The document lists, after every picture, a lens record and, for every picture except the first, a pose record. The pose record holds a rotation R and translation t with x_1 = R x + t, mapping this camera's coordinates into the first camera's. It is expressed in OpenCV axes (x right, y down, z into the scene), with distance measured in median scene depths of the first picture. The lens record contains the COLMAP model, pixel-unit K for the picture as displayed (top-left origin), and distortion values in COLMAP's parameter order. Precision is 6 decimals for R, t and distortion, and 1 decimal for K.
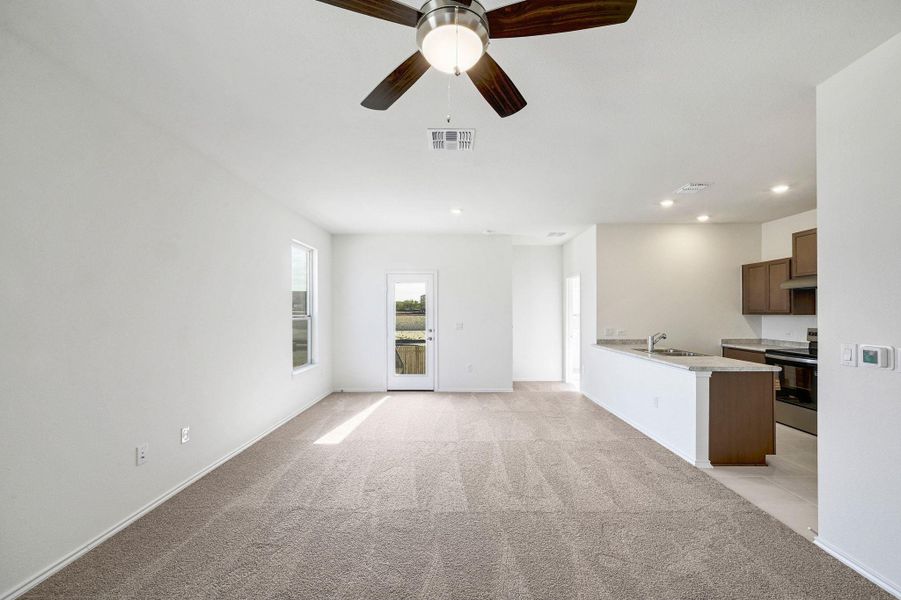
lens RADIAL K [[364.9, 0, 453.0], [0, 364.9, 311.7], [0, 0, 1]] dist [-0.000640, -0.000072]
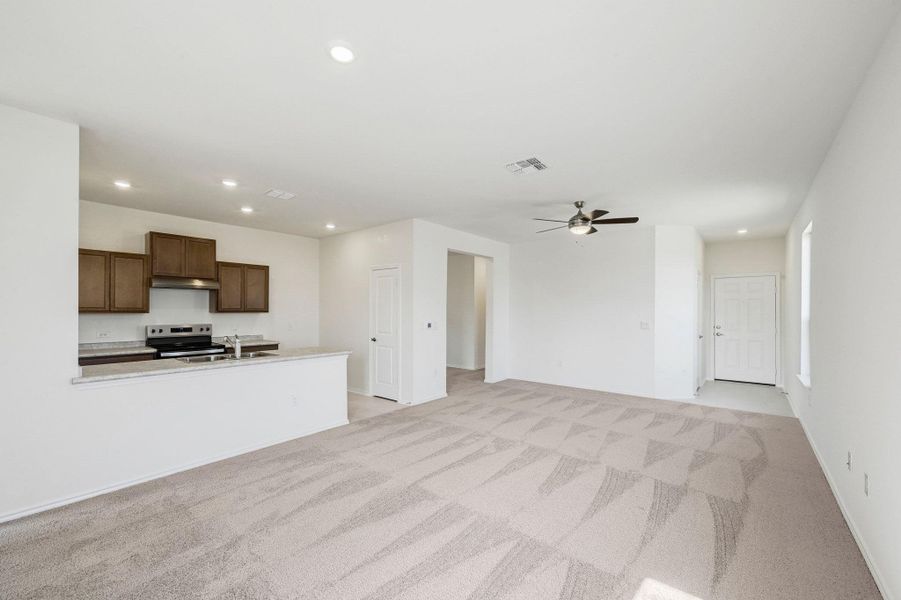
lens RADIAL K [[364.9, 0, 453.0], [0, 364.9, 311.7], [0, 0, 1]] dist [-0.000640, -0.000072]
pose [[-0.786691, -0.002171, 0.617343, -0.317388], [-0.001416, 0.999998, 0.001712, 0.002486], [-0.617345, 0.000472, -0.786692, 1.208604]]
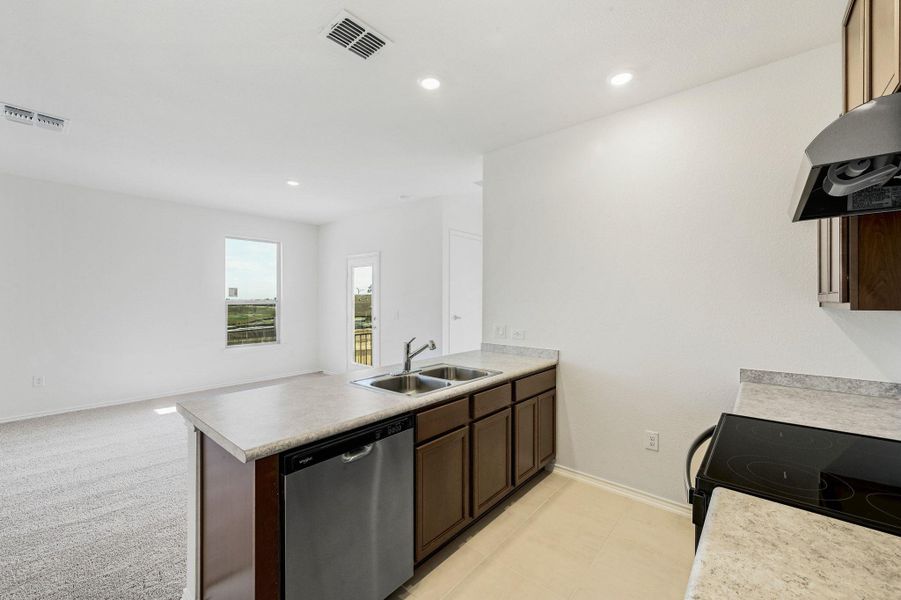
lens RADIAL K [[357.7, 0, 452.5], [0, 357.7, 302.0], [0, 0, 1]] dist [-0.000009, 0.000141]
pose [[0.768355, 0.009359, -0.639955, 0.836328], [-0.004214, 0.999945, 0.009564, 0.001063], [0.640010, -0.004652, 0.768353, 0.567990]]
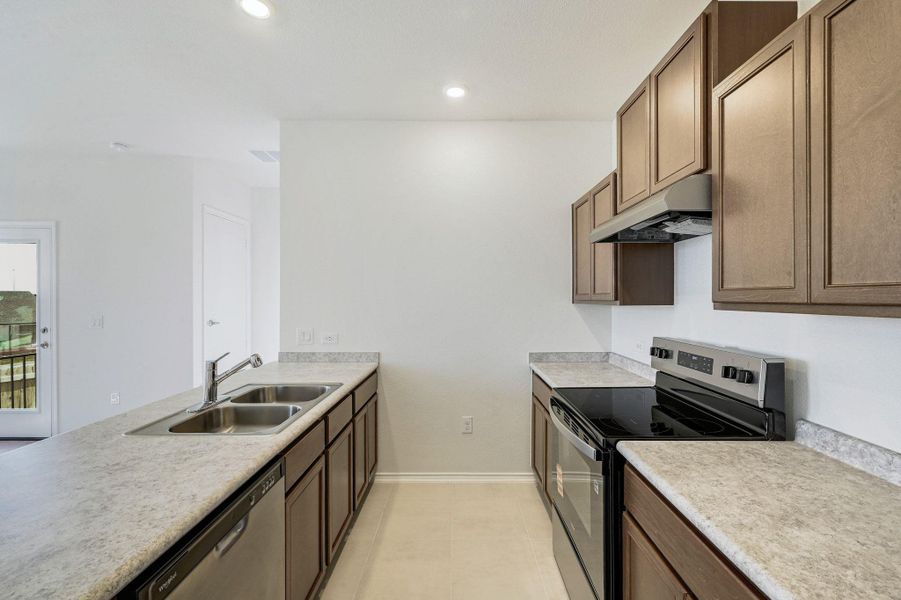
lens RADIAL K [[379.0, 0, 450.5], [0, 379.0, 300.0], [0, 0, 1]] dist [-0.000092, 0.000023]
pose [[0.999951, 0.003337, 0.009361, 0.701624], [-0.003381, 0.999983, 0.004660, 0.001056], [-0.009345, -0.004692, 0.999945, 0.540288]]
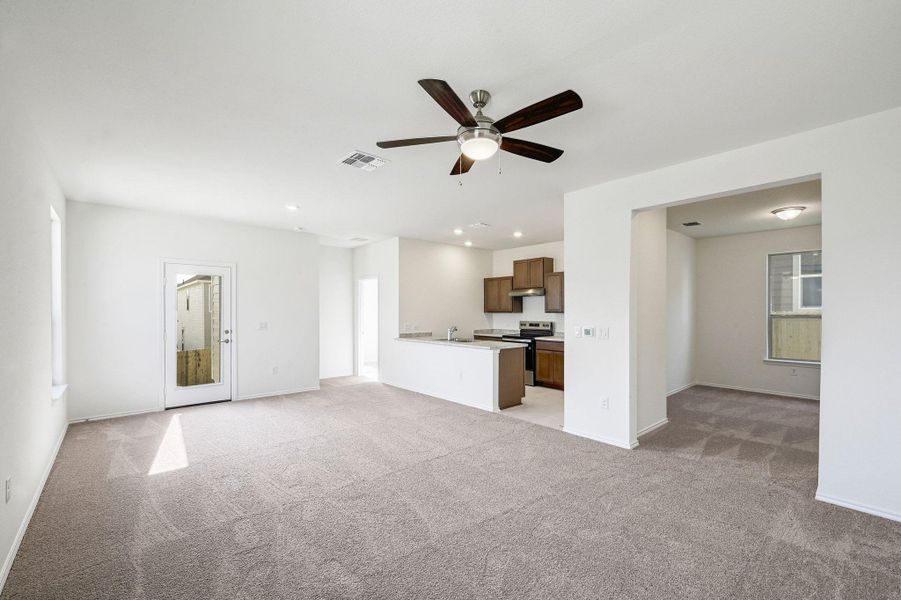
lens RADIAL K [[383.8, 0, 451.8], [0, 383.8, 311.9], [0, 0, 1]] dist [-0.000421, -0.000062]
pose [[0.746452, -0.000917, 0.665438, -0.346818], [-0.001614, 0.999994, 0.003189, 0.000142], [-0.665437, -0.003455, 0.746446, -0.052556]]
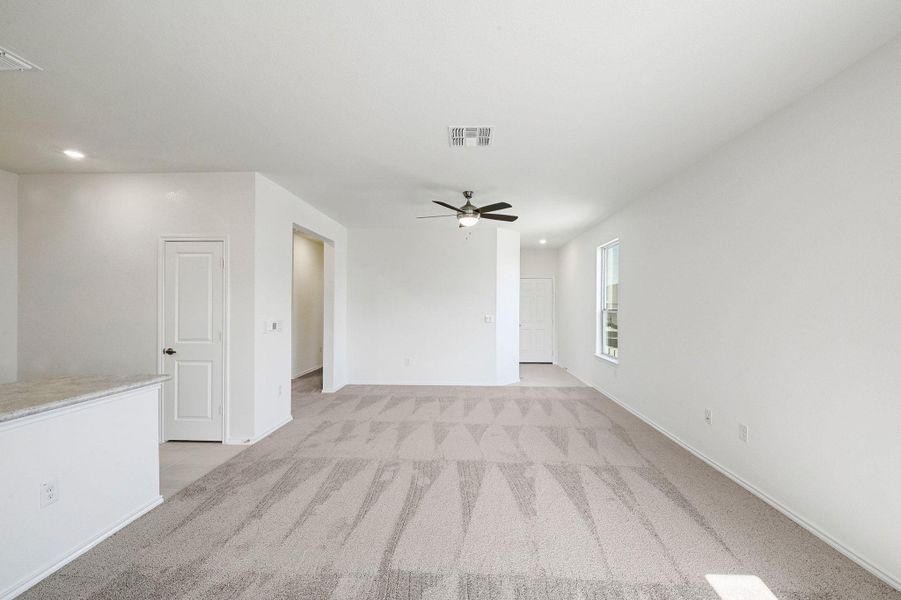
lens RADIAL K [[367.0, 0, 461.5], [0, 367.0, 302.8], [0, 0, 1]] dist [-0.001139, 0.000109]
pose [[-0.999805, -0.000460, 0.019722, 0.002153], [-0.000644, 0.999956, -0.009317, 0.003190], [-0.019717, -0.009328, -0.999762, 1.172845]]
